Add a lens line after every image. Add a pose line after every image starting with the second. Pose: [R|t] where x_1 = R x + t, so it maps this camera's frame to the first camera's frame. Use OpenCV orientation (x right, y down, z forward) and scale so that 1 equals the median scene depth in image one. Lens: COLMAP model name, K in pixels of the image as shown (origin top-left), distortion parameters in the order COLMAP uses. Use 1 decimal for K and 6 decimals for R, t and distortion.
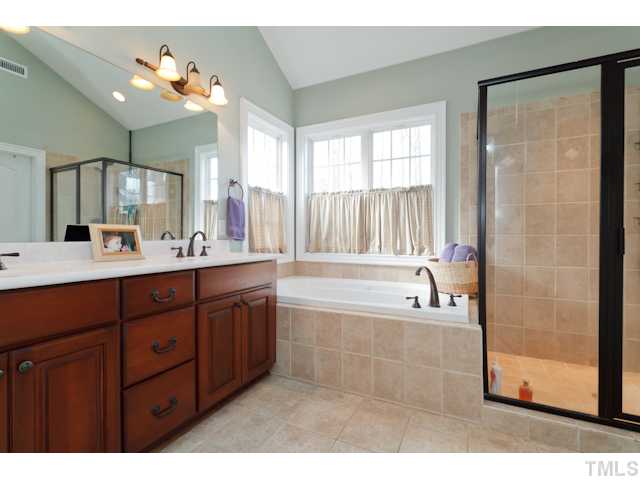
lens RADIAL K [[305.1, 0, 318.6], [0, 305.1, 239.3], [0, 0, 1]] dist [0.012623, 0.001080]
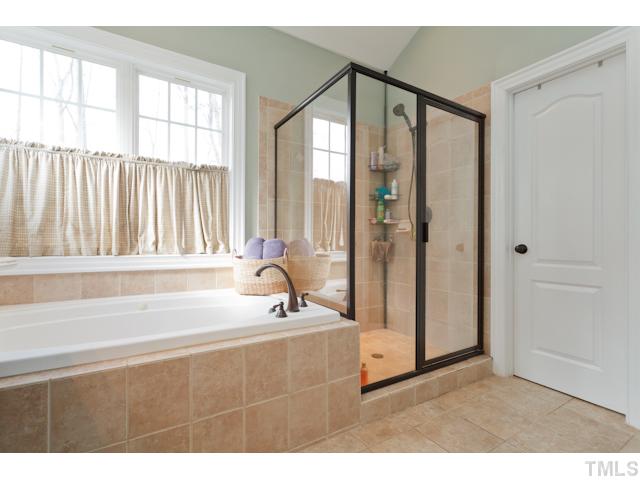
lens RADIAL K [[305.1, 0, 319.2], [0, 305.1, 238.6], [0, 0, 1]] dist [0.012623, 0.001080]
pose [[0.542414, 0.003659, 0.840104, -0.181599], [0.003326, 0.999973, -0.006503, 0.019424], [-0.840105, 0.006321, 0.542387, 0.322962]]
